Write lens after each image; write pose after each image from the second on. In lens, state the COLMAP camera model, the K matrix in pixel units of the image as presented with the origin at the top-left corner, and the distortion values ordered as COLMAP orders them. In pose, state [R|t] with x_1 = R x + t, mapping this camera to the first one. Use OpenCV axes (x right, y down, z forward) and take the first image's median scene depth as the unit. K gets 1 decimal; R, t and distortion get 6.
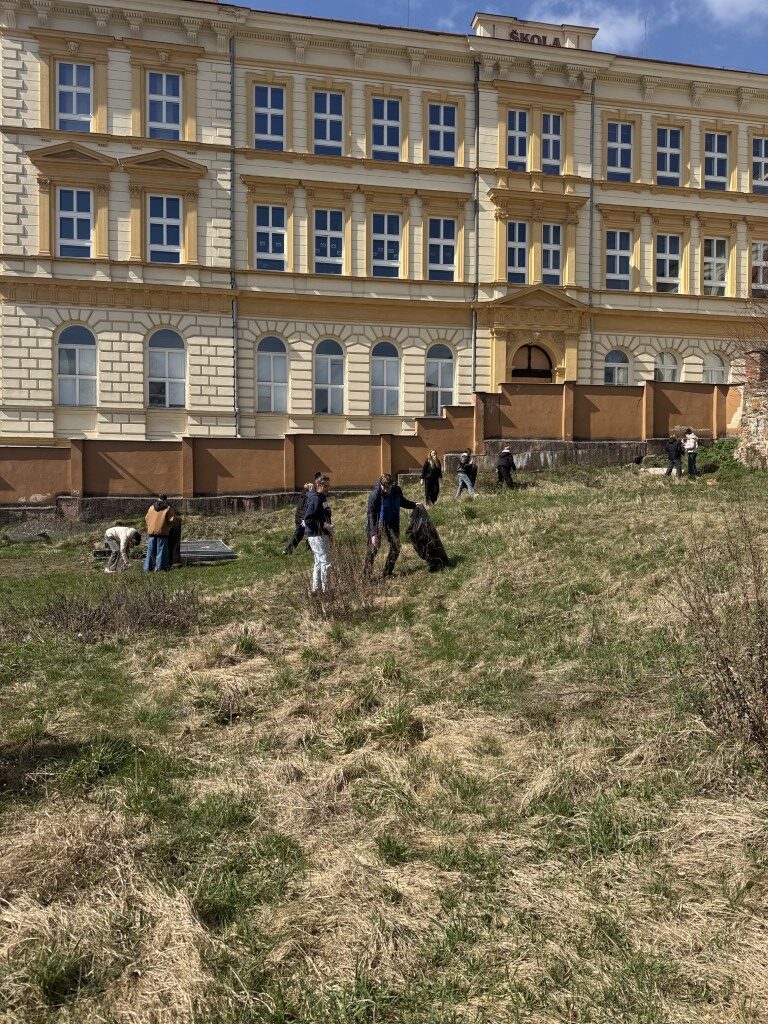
lens RADIAL K [[707.1, 0, 384.0], [0, 707.1, 512.0], [0, 0, 1]] dist [0.048971, -0.054727]
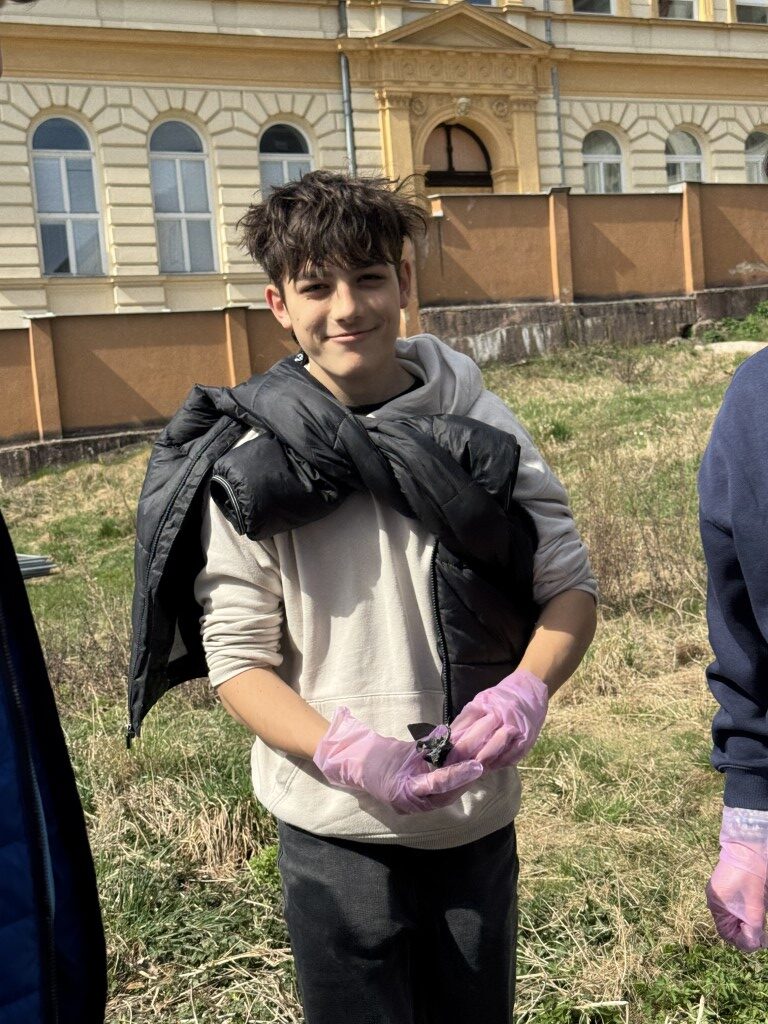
lens RADIAL K [[1496.7, 0, 384.0], [0, 1496.7, 512.0], [0, 0, 1]] dist [0.007175, 0.579412]
pose [[0.952270, -0.096159, 0.289717, -0.190680], [0.089016, 0.995314, 0.037764, 0.001623], [-0.291991, -0.010172, 0.956367, -0.037484]]
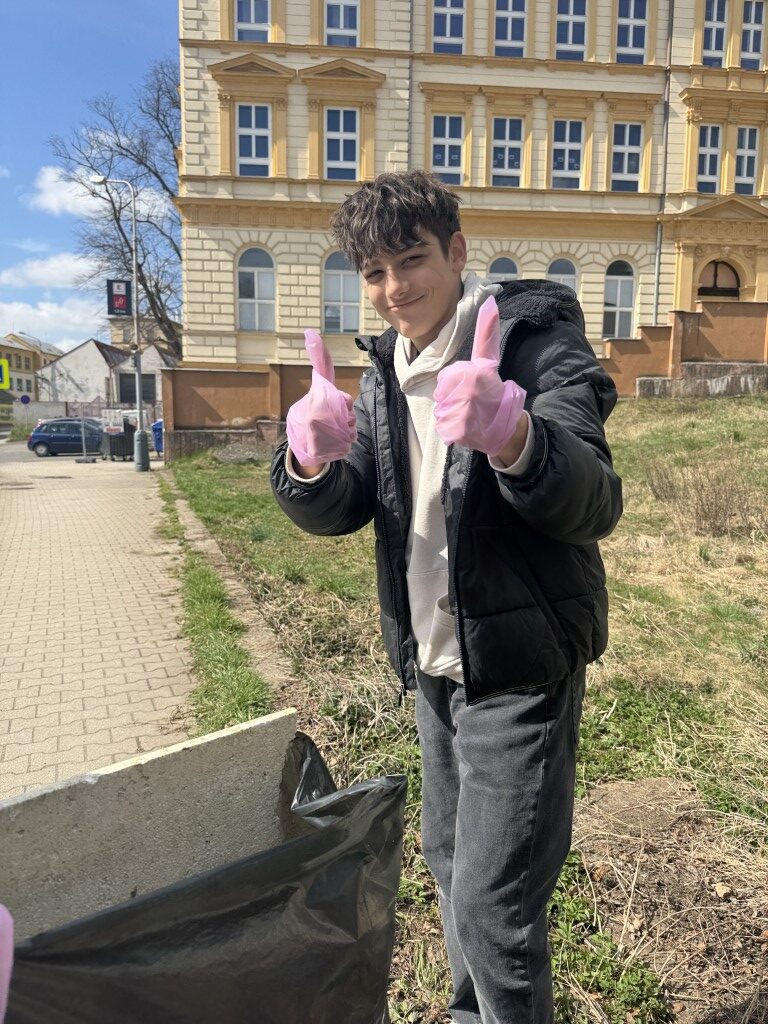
lens RADIAL K [[731.2, 0, 384.0], [0, 731.2, 512.0], [0, 0, 1]] dist [-0.004920, 0.004268]
pose [[0.996290, 0.015692, -0.084616, -0.152315], [-0.007116, 0.994890, 0.100716, 0.001597], [0.085764, -0.099740, 0.991311, -0.030317]]
